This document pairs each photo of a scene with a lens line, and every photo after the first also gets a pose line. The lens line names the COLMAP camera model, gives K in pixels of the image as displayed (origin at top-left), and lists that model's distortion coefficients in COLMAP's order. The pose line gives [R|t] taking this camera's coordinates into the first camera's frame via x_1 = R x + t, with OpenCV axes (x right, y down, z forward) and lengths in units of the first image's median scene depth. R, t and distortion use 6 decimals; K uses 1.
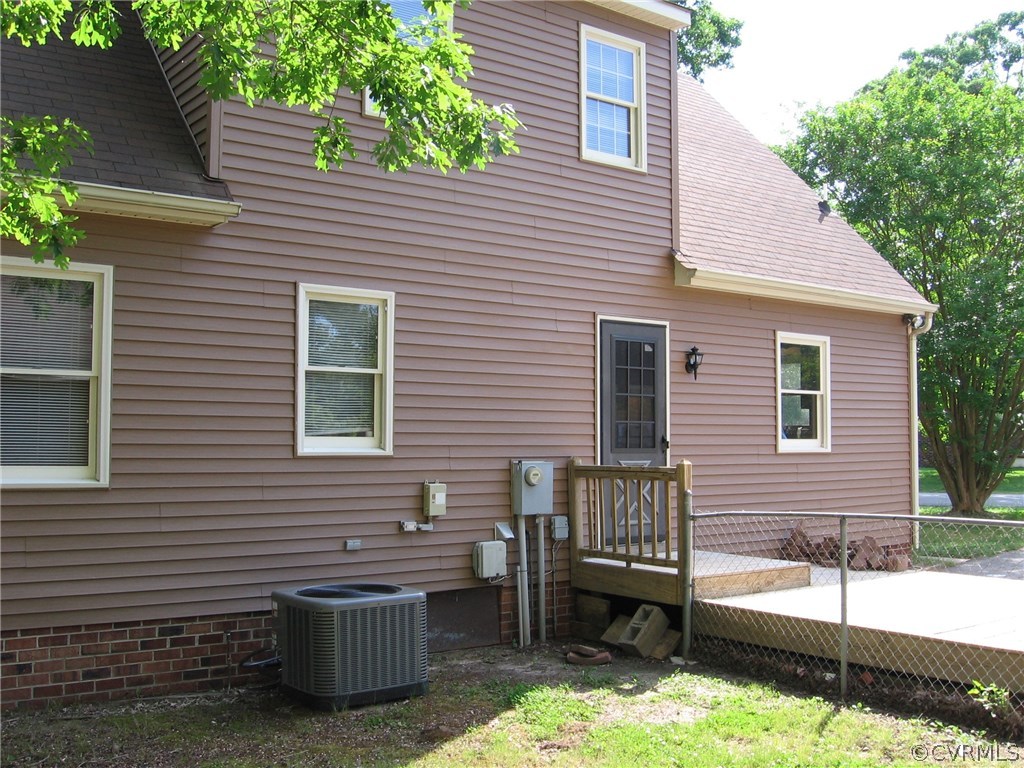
lens RADIAL K [[1076.4, 0, 512.0], [0, 1076.4, 384.0], [0, 0, 1]] dist [-0.125271, 0.016664]
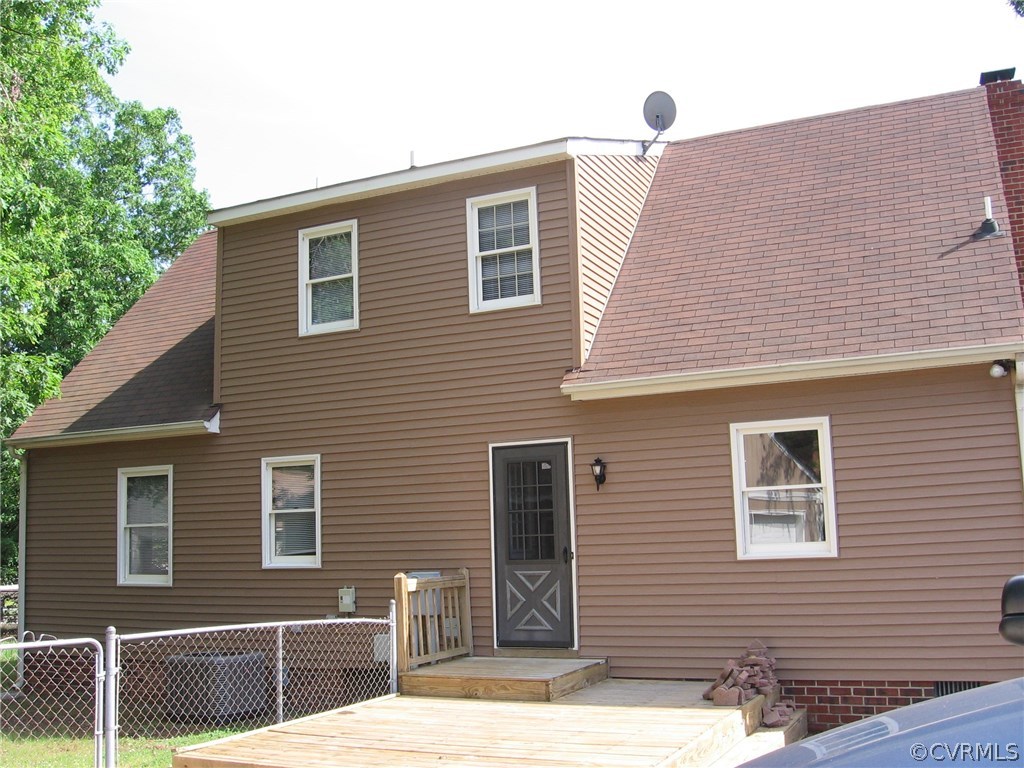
lens RADIAL K [[1076.4, 0, 512.0], [0, 1076.4, 384.0], [0, 0, 1]] dist [-0.125271, 0.016664]
pose [[0.463248, -0.125164, -0.877346, 1.077067], [0.092485, 0.991399, -0.092602, -0.018278], [0.881390, -0.038244, 0.470839, 0.467747]]
